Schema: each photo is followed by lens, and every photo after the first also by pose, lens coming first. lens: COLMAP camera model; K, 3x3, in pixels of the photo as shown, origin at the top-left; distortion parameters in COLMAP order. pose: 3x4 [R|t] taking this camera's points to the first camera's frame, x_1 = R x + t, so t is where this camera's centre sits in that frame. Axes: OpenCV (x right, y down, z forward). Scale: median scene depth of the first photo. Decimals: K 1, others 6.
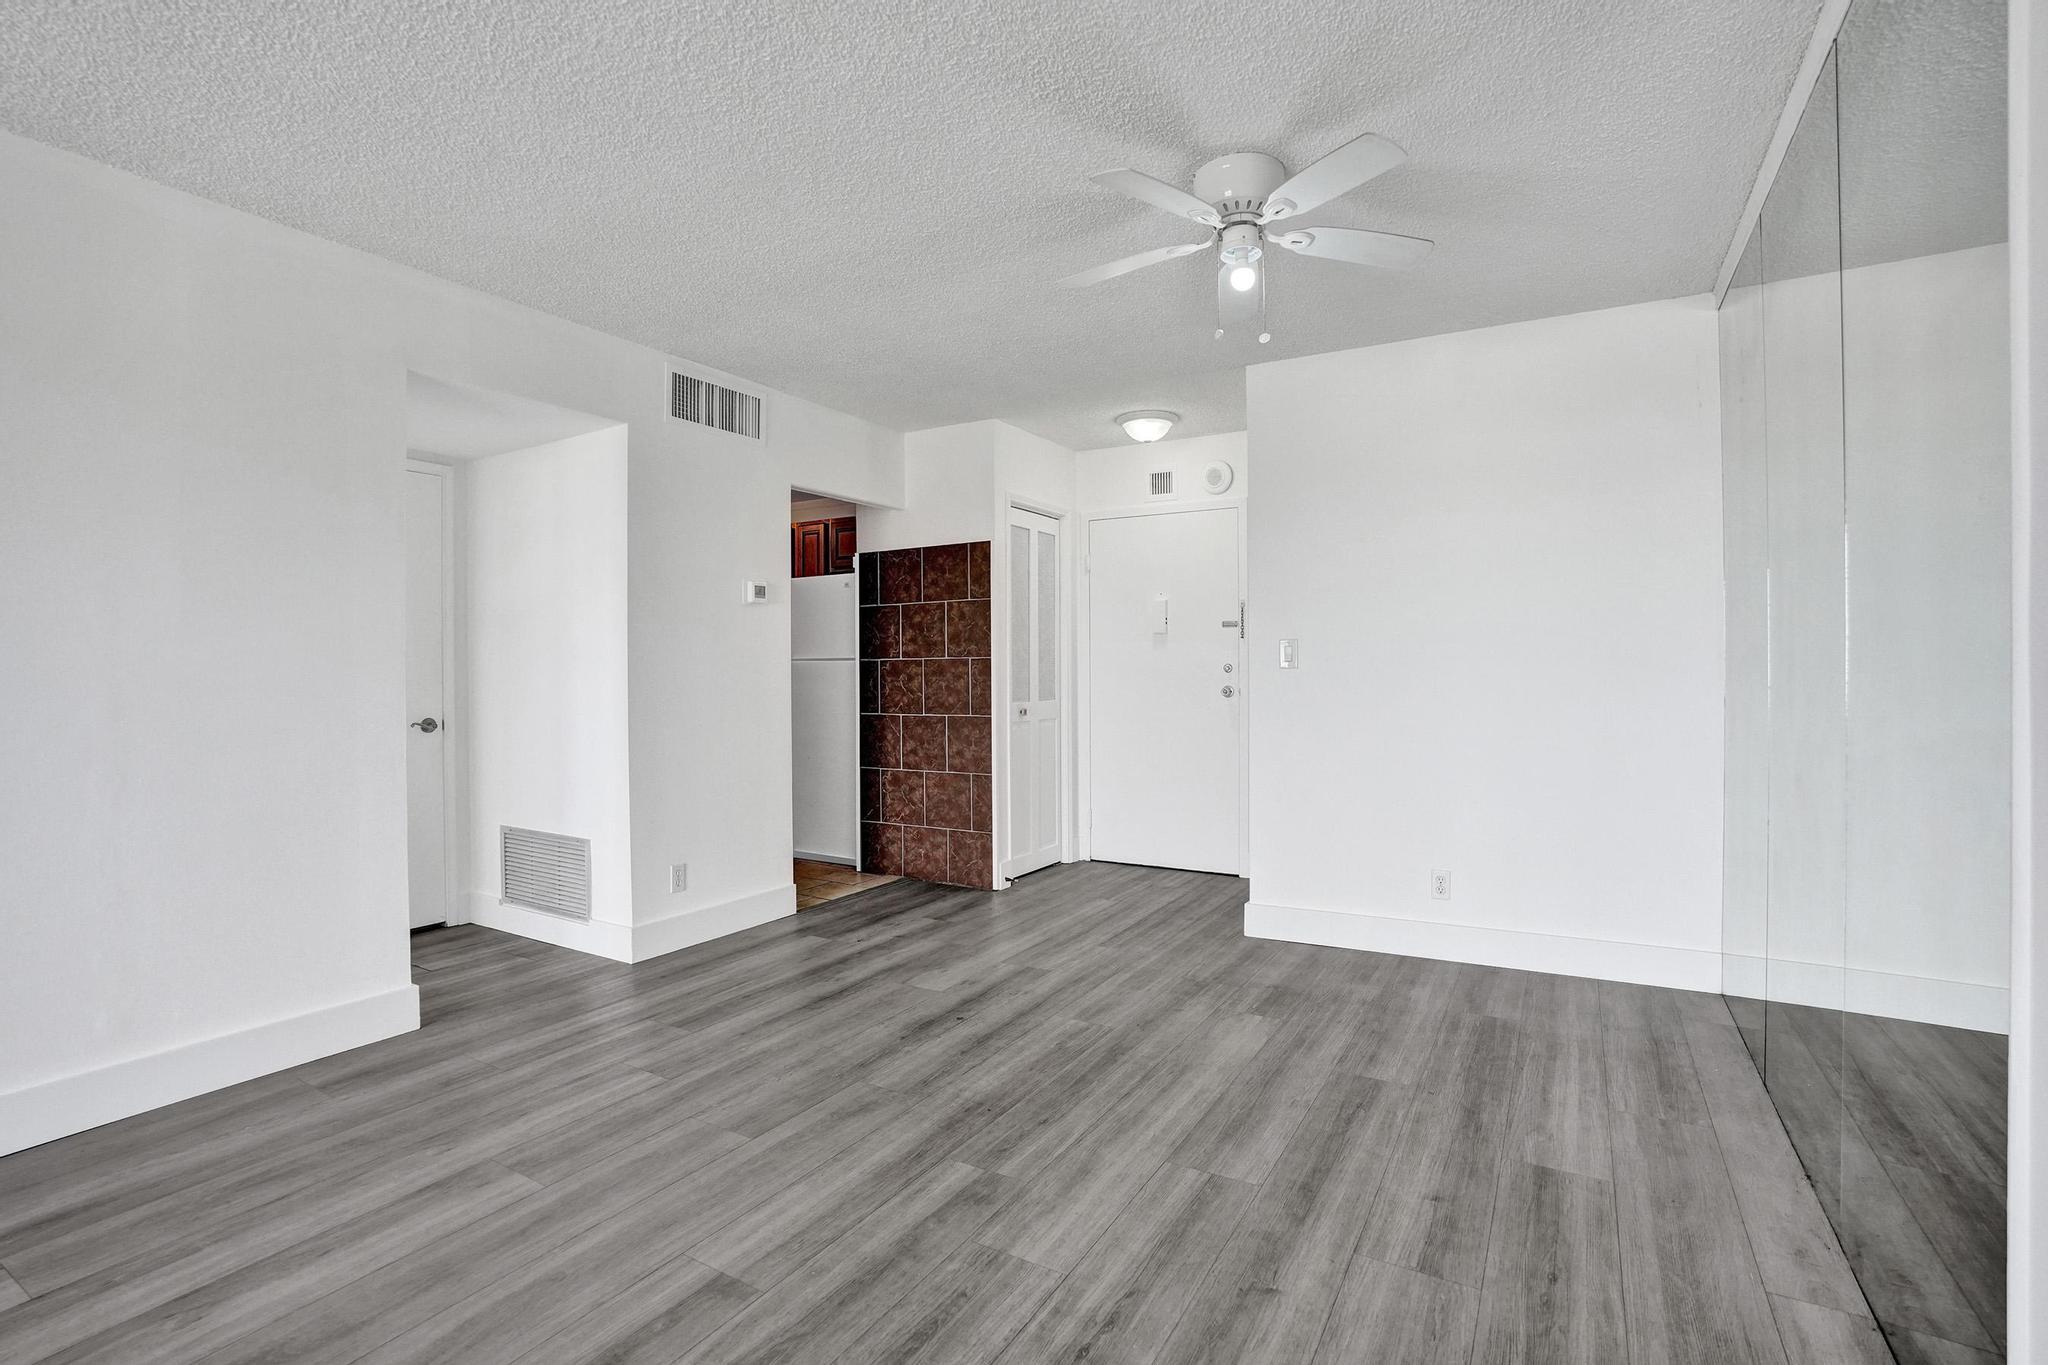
lens RADIAL K [[943.7, 0, 1023.5], [0, 943.7, 672.7], [0, 0, 1]] dist [-0.073409, 0.029608]
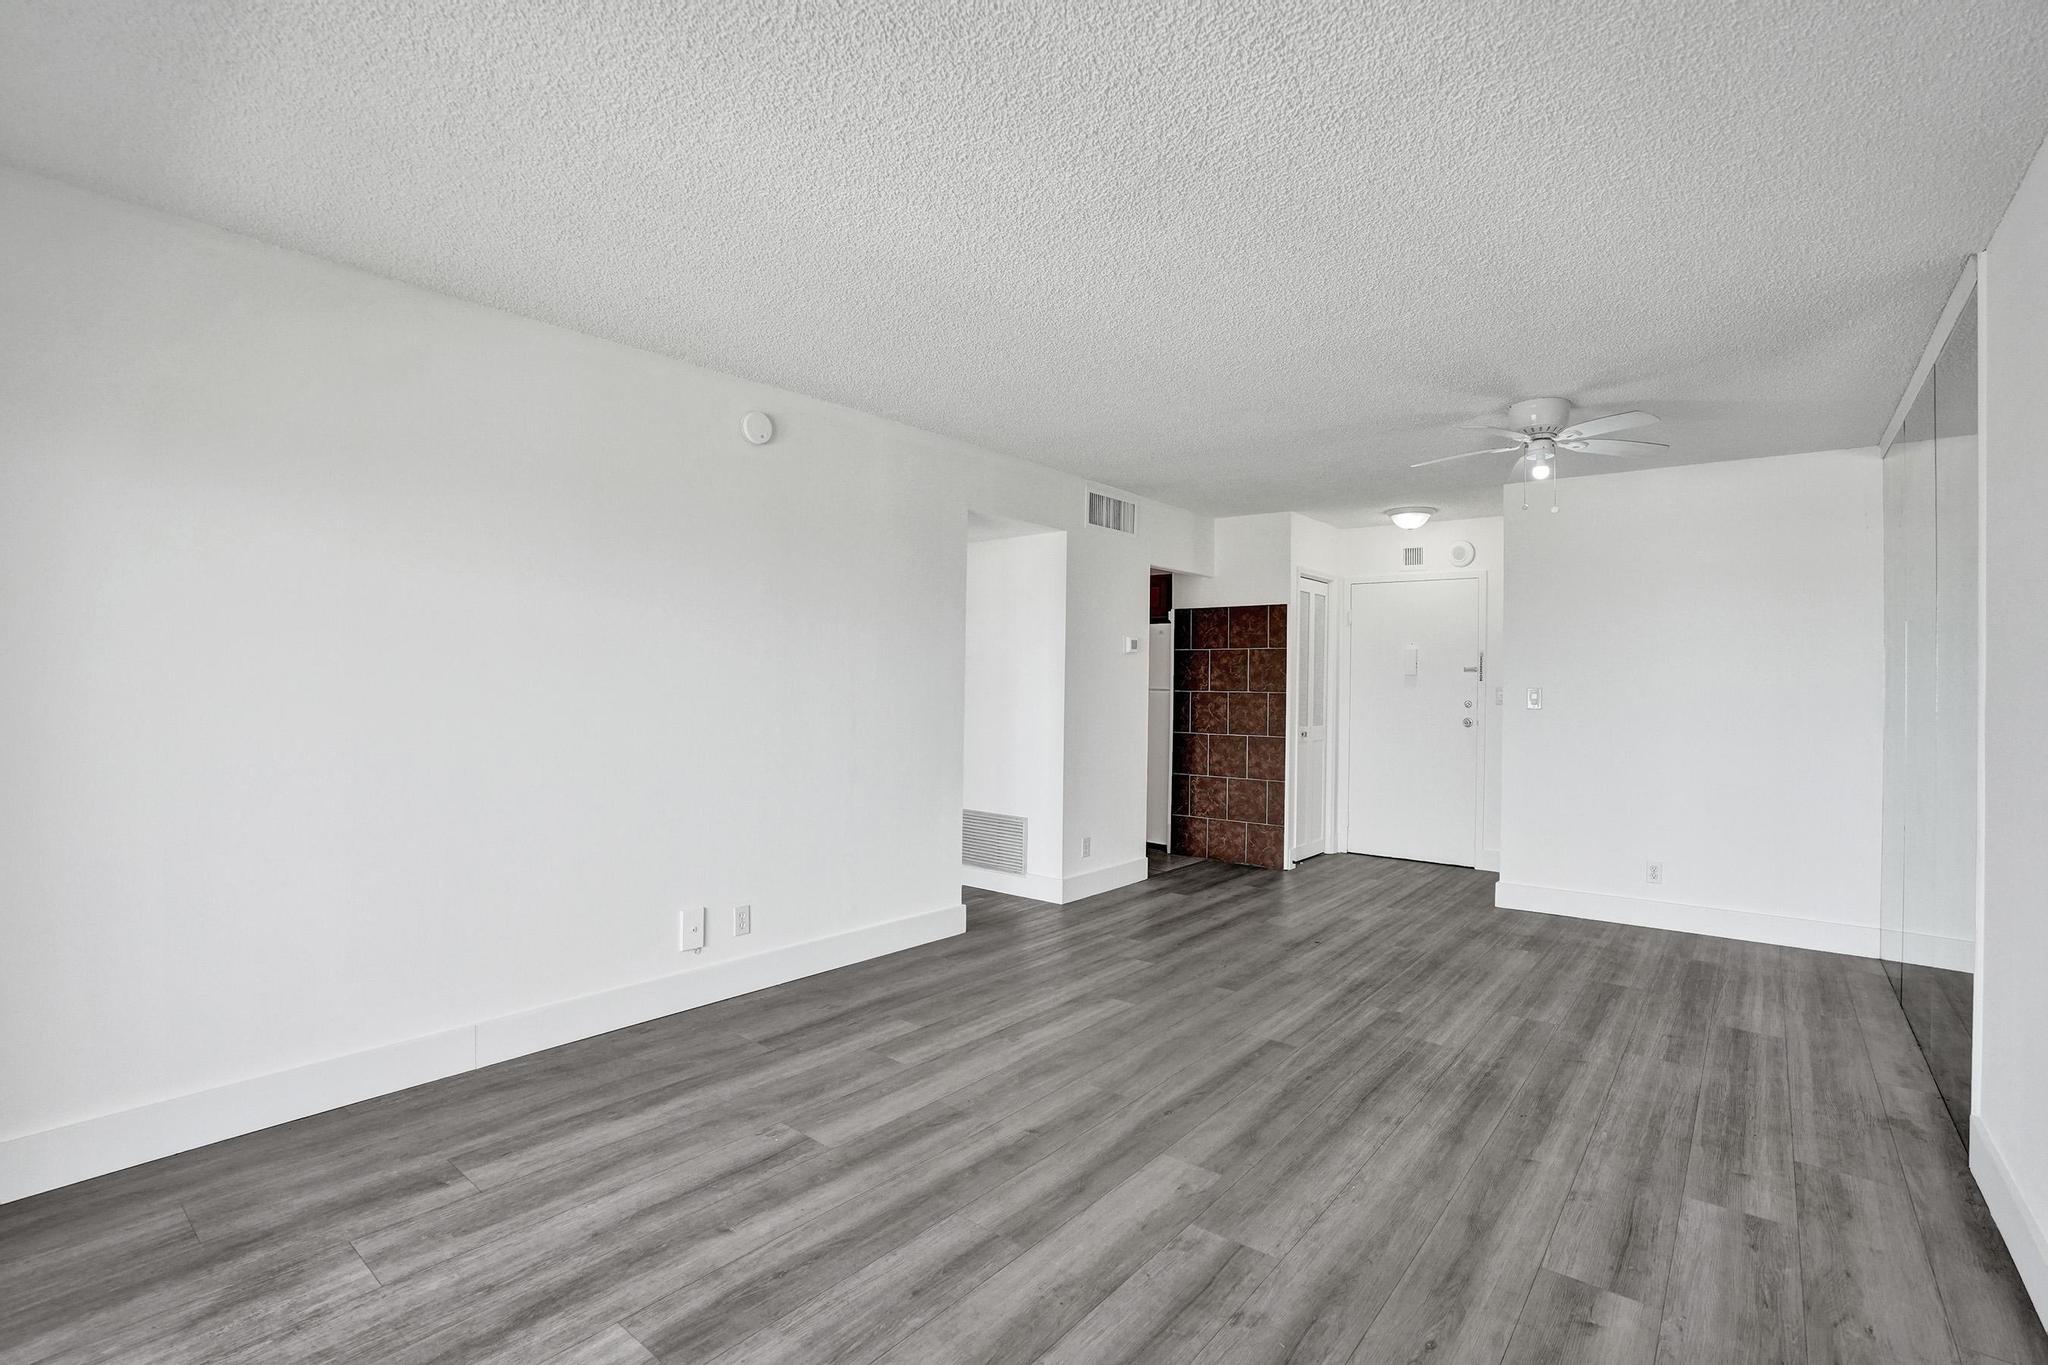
lens RADIAL K [[943.7, 0, 1023.5], [0, 943.7, 672.7], [0, 0, 1]] dist [-0.073409, 0.029608]
pose [[0.988903, 0.018492, -0.147410, -0.298478], [-0.020131, 0.999751, -0.009630, -0.035340], [0.147196, 0.012491, 0.989029, -0.511289]]
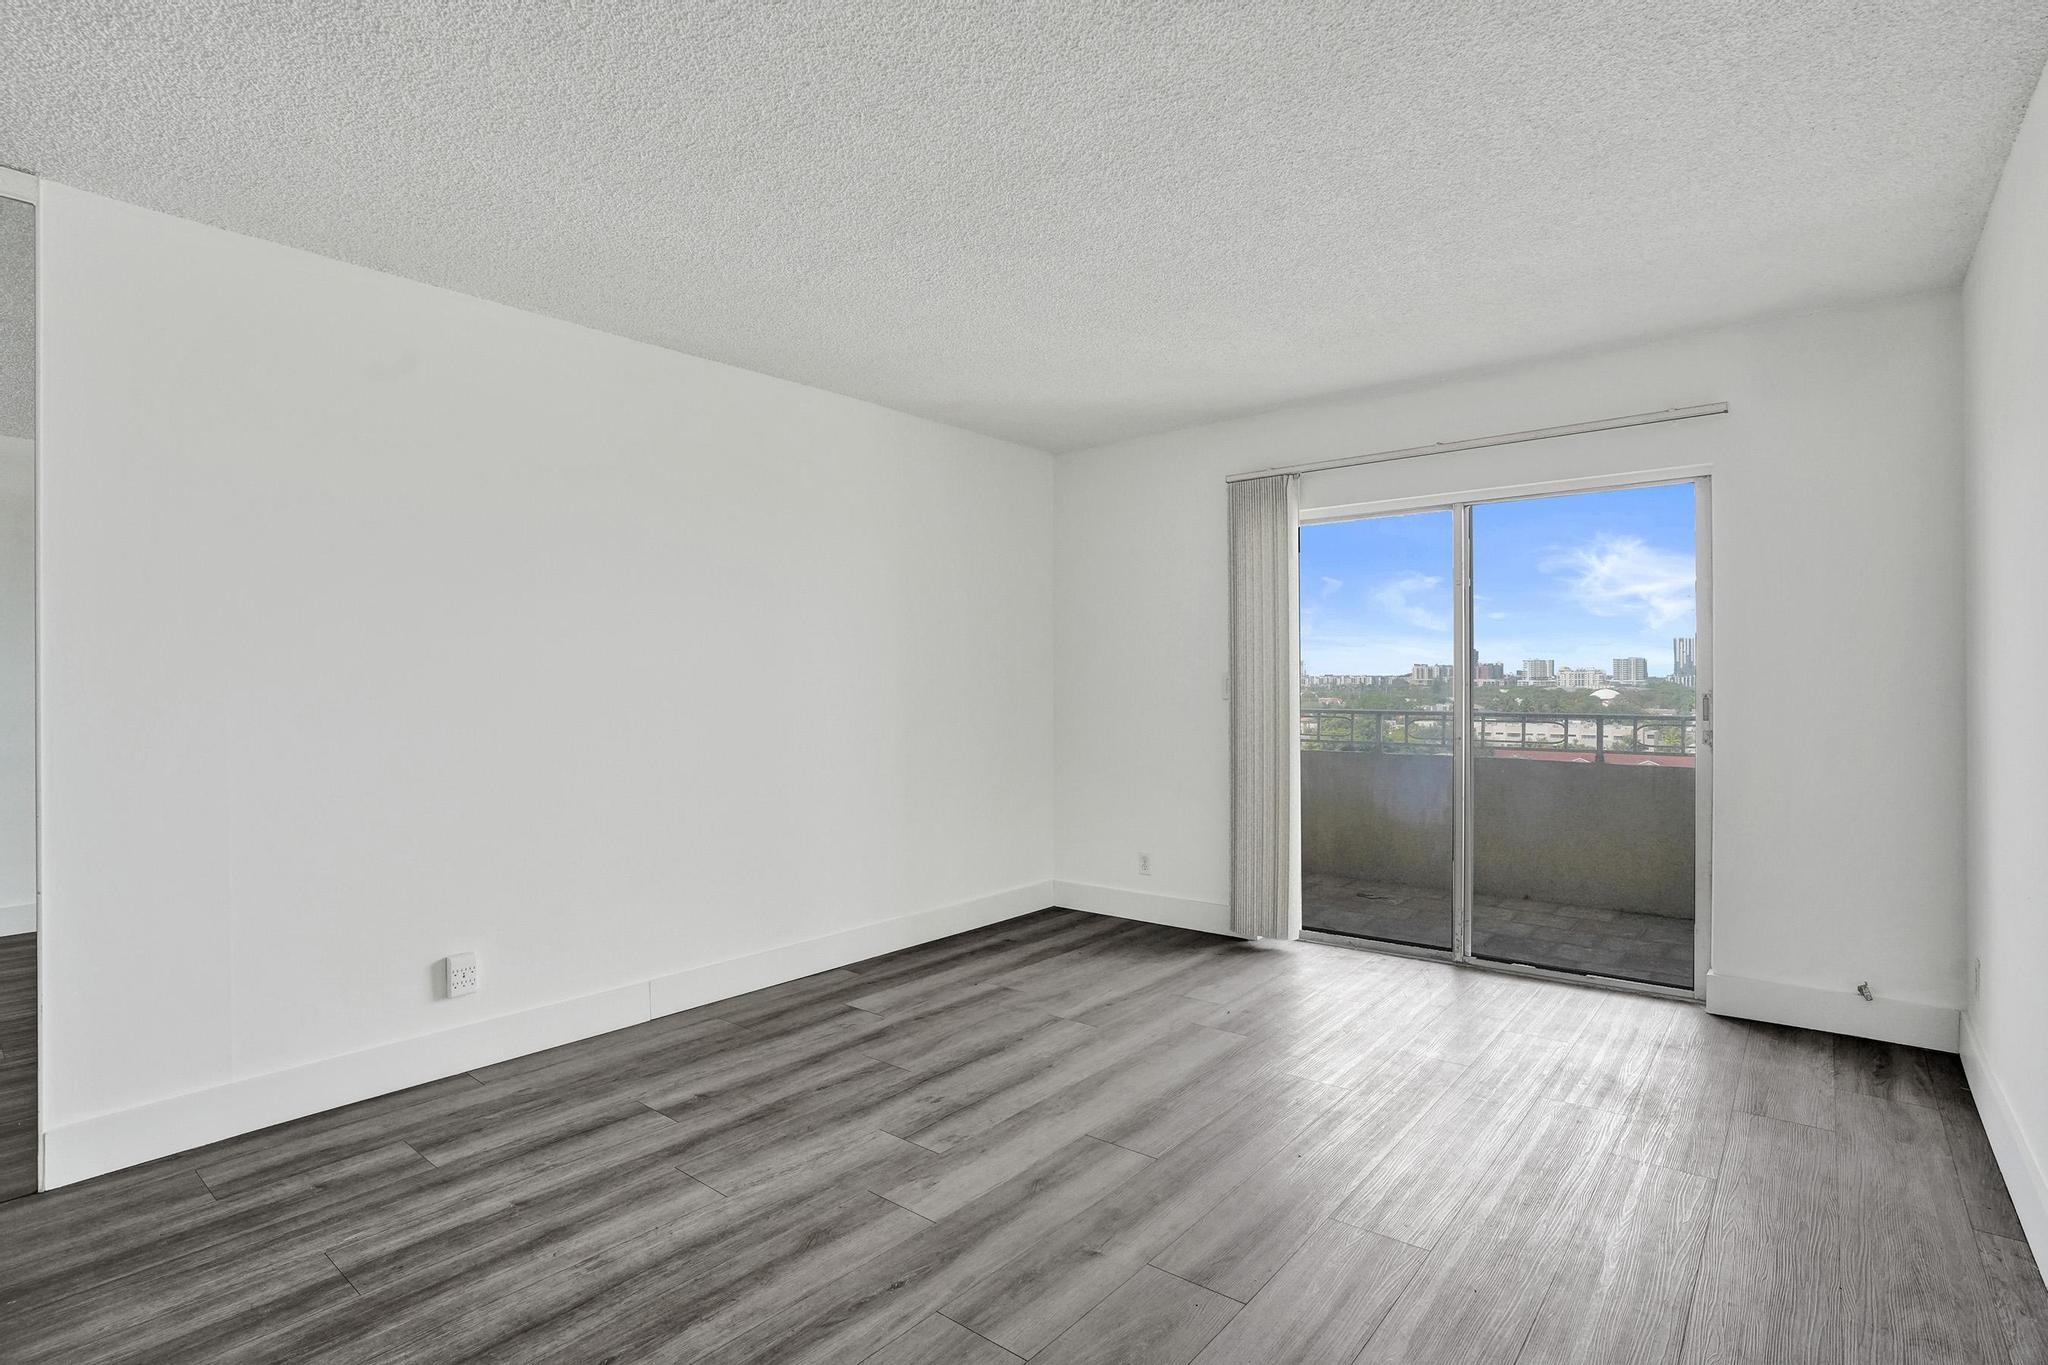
lens RADIAL K [[994.1, 0, 1024.0], [0, 994.1, 682.5], [0, 0, 1]] dist [-0.043795, 0.001187]
pose [[-0.987953, 0.010337, 0.154407, -0.458290], [0.011419, 0.999916, 0.006120, -0.024740], [-0.154331, 0.007809, -0.987988, 0.909206]]
